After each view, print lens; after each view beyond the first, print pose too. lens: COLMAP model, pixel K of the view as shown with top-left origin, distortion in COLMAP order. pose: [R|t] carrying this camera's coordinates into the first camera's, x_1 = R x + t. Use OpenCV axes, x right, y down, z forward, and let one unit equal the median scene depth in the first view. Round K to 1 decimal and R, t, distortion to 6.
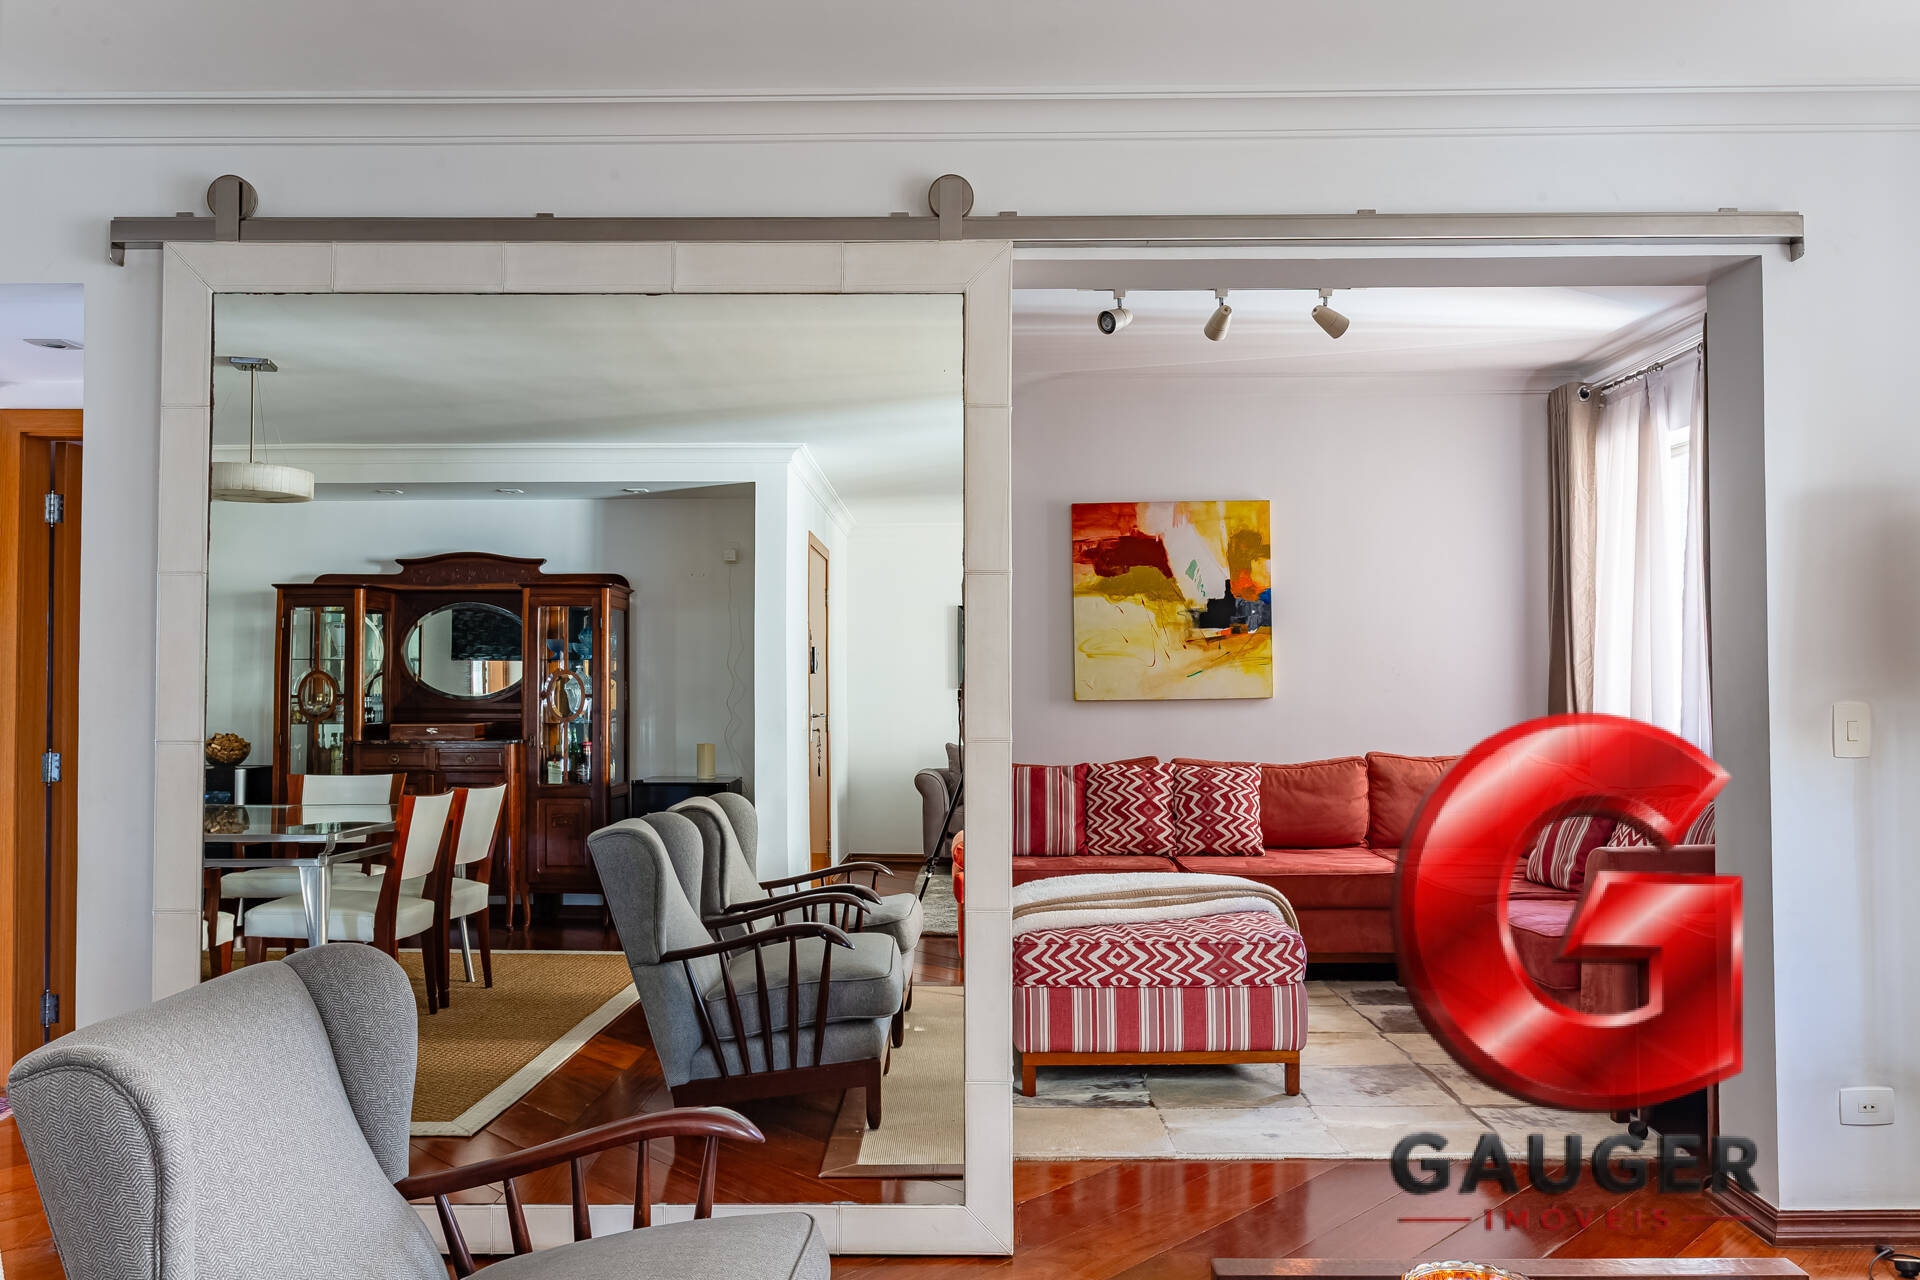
lens RADIAL K [[1458.1, 0, 952.9], [0, 1458.1, 633.9], [0, 0, 1]] dist [-0.010984, 0.000345]
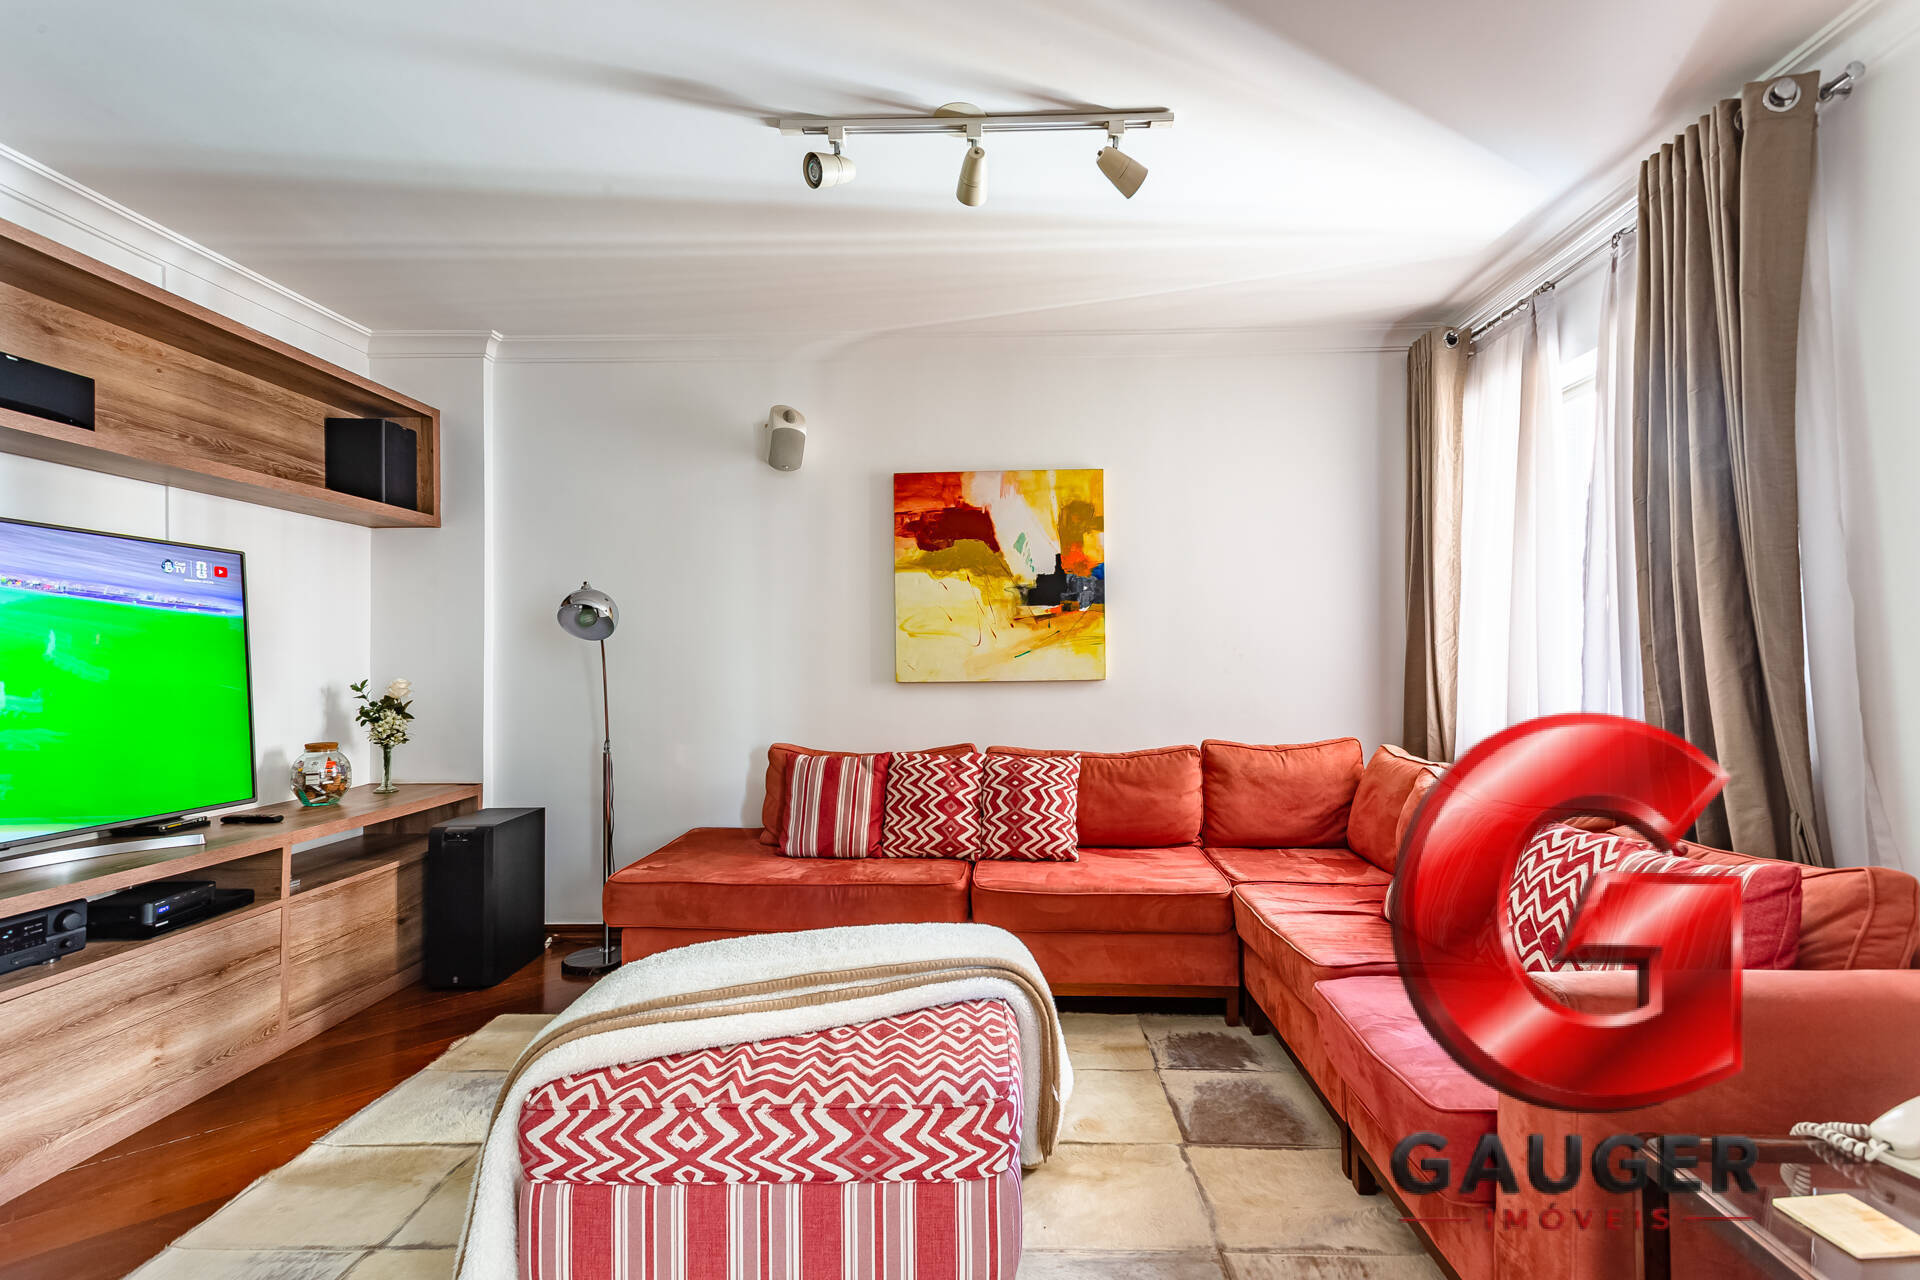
lens RADIAL K [[970.1, 0, 971.4], [0, 970.1, 647.7], [0, 0, 1]] dist [0.030460, 0.000326]
pose [[0.999892, 0.000732, -0.014689, 0.154896], [-0.000462, 0.999830, 0.018428, 0.012826], [0.014700, -0.018419, 0.999722, 0.407640]]
